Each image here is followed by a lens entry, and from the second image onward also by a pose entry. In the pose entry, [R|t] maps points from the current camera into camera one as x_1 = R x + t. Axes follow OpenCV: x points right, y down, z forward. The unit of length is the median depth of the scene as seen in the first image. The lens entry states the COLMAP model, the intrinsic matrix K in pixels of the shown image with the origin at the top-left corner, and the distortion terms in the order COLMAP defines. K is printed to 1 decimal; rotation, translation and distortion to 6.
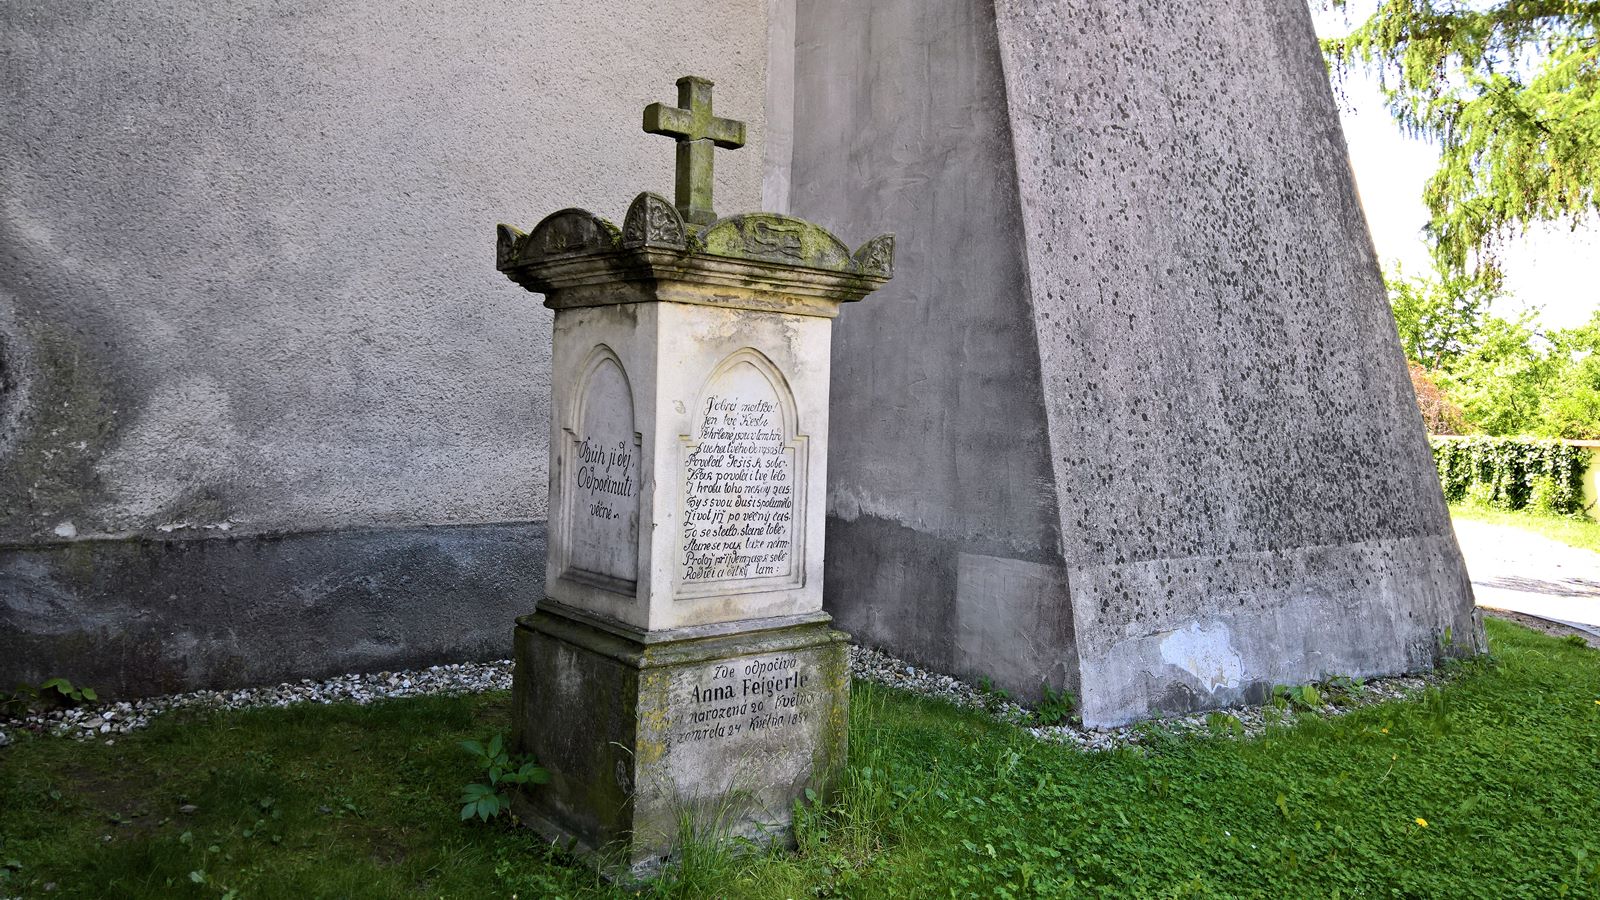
lens RADIAL K [[1191.5, 0, 800.6], [0, 1191.5, 461.0], [0, 0, 1]] dist [0.019723, -0.018375]
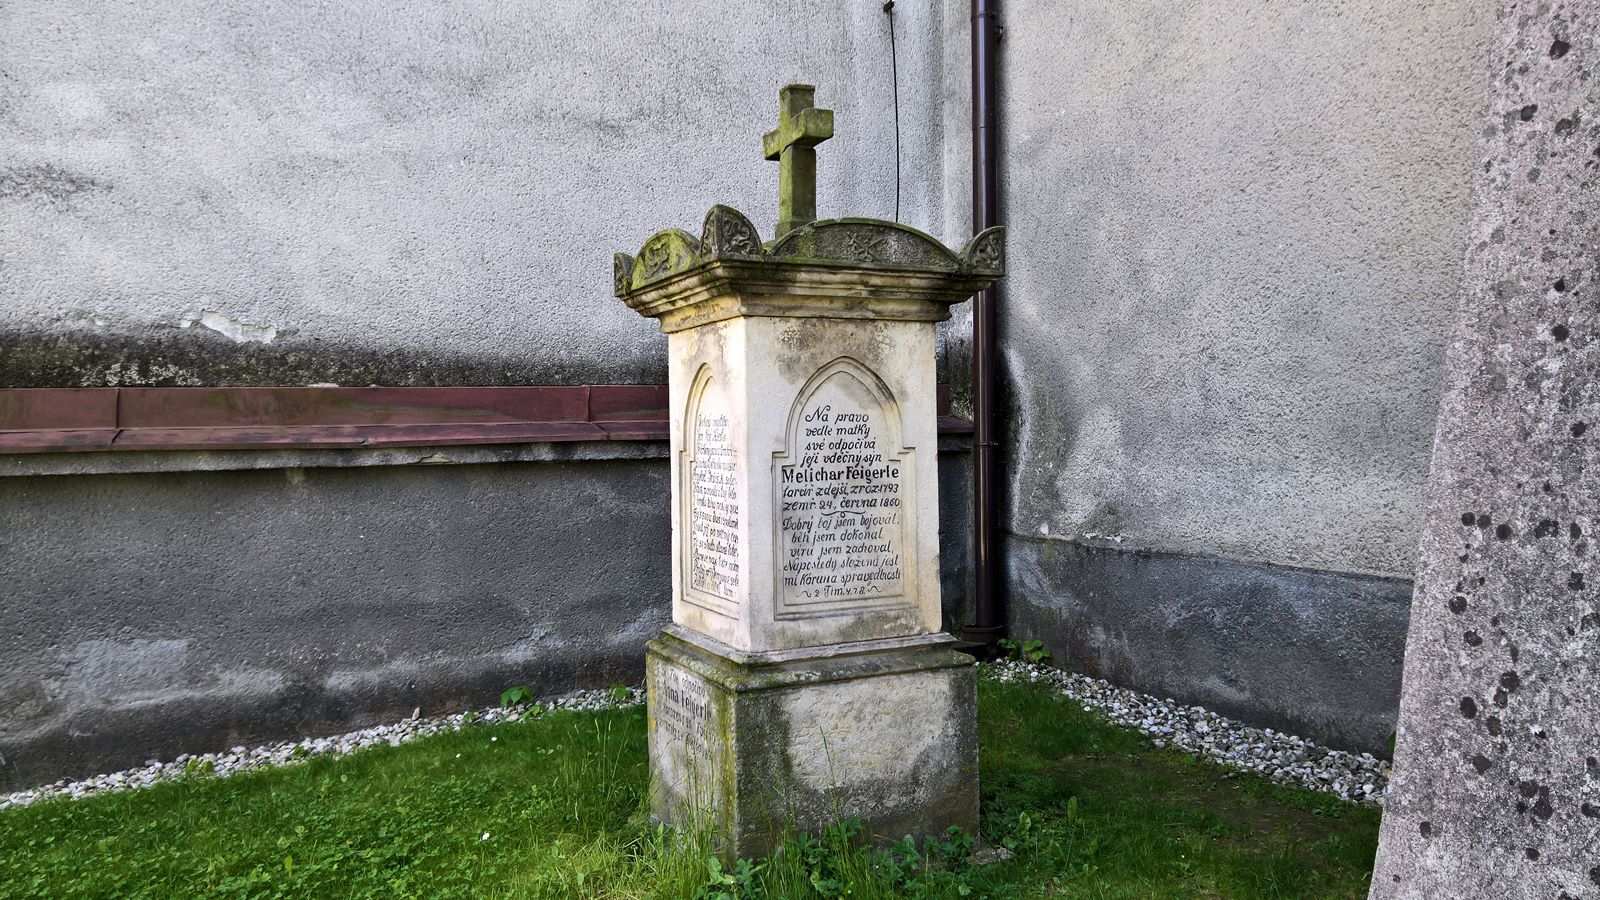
lens RADIAL K [[1180.0, 0, 812.6], [0, 1180.0, 459.8], [0, 0, 1]] dist [0.026186, -0.031866]
pose [[-0.229213, -0.003318, -0.973371, 0.676230], [-0.031046, 0.999510, 0.003904, -0.015608], [0.972881, 0.031114, -0.229204, 0.991207]]
